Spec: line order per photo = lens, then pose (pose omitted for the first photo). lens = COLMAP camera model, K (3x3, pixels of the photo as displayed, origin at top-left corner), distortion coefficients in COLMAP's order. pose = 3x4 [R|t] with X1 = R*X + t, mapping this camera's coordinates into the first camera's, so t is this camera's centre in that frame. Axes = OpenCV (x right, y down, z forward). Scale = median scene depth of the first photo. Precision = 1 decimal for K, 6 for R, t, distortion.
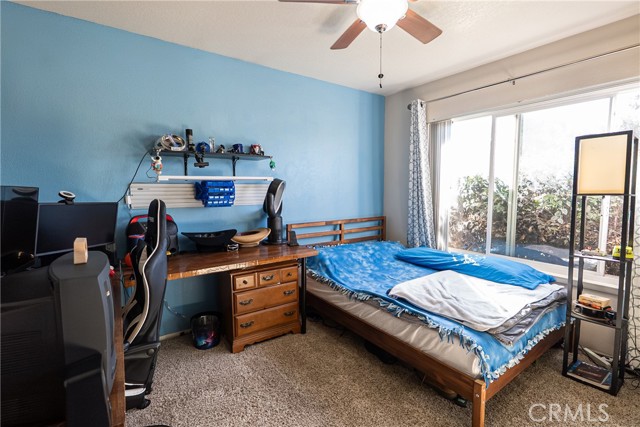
lens RADIAL K [[293.8, 0, 320.7], [0, 293.8, 210.4], [0, 0, 1]] dist [-0.011429, -0.000088]
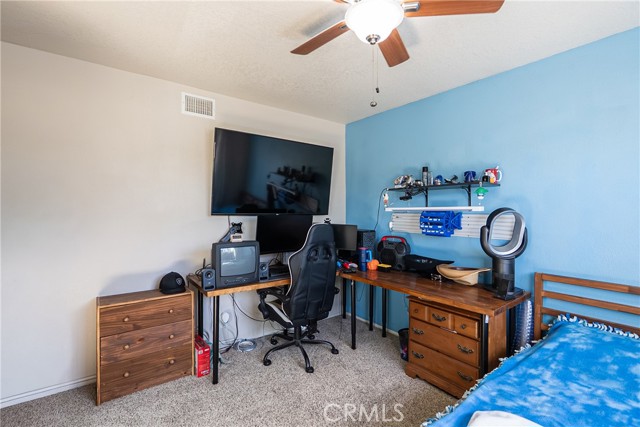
lens RADIAL K [[293.8, 0, 320.7], [0, 293.8, 210.4], [0, 0, 1]] dist [-0.011429, -0.000088]
pose [[0.029310, -0.002197, -0.999568, 0.692421], [-0.089412, 0.995983, -0.004811, -0.061937], [0.995563, 0.089514, 0.028995, 0.561391]]
